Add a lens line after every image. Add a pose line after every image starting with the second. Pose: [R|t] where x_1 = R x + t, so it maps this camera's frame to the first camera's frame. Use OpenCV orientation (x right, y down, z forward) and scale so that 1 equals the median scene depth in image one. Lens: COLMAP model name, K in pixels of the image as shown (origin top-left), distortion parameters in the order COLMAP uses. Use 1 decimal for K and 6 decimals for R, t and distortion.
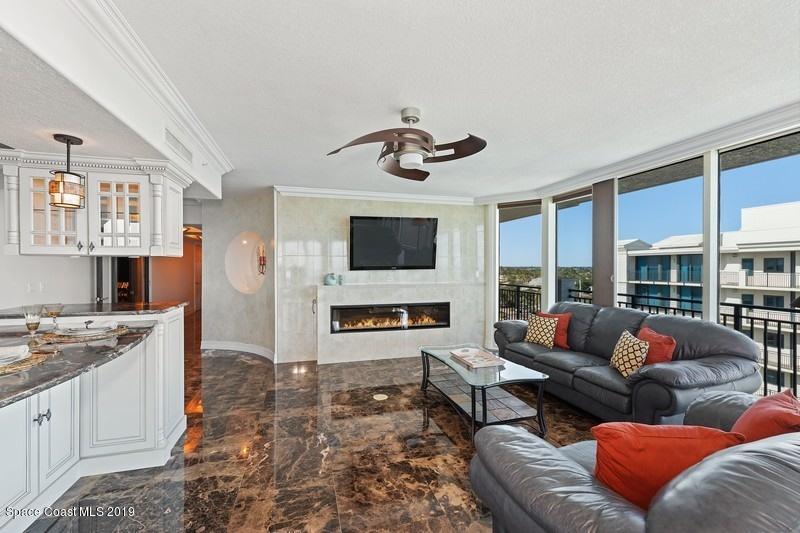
lens RADIAL K [[345.6, 0, 400.0], [0, 345.6, 266.6], [0, 0, 1]] dist [0.002031, 0.000572]
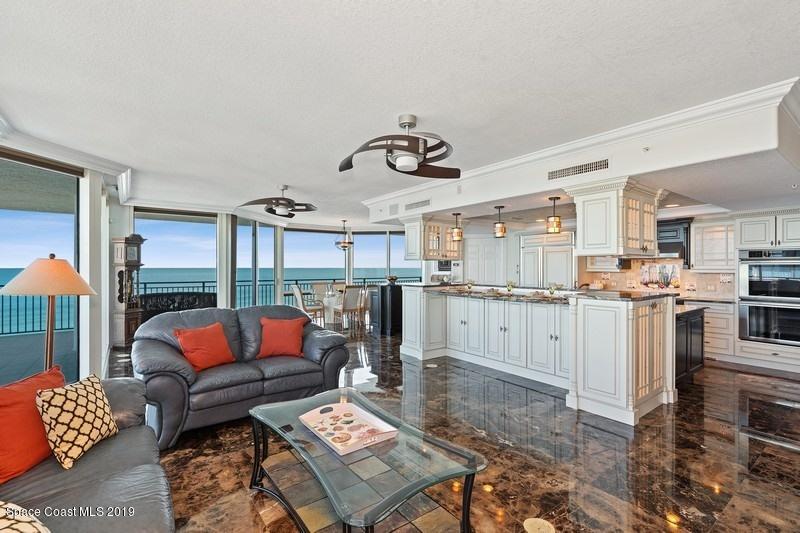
lens RADIAL K [[362.7, 0, 401.4], [0, 362.7, 266.4], [0, 0, 1]] dist [-0.000324, 0.001009]
pose [[-0.932635, -0.002365, -0.360814, 0.229427], [-0.002248, 0.999997, -0.000743, 0.005915], [0.360815, 0.000118, -0.932637, 1.036983]]
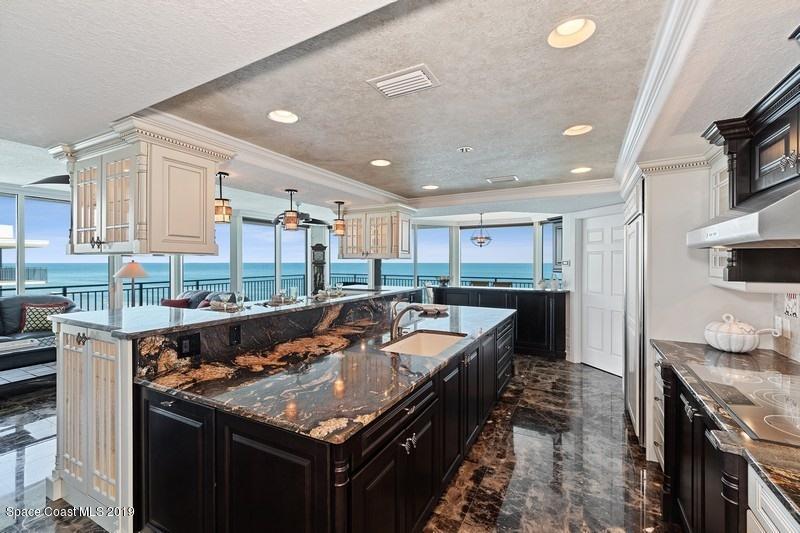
lens RADIAL K [[345.6, 0, 403.5], [0, 345.6, 263.2], [0, 0, 1]] dist [0.002031, 0.000572]
pose [[-0.732758, -0.004017, 0.680478, -0.967325], [-0.001430, 0.999989, 0.004363, -0.007025], [-0.680488, 0.002224, -0.732756, 0.602431]]
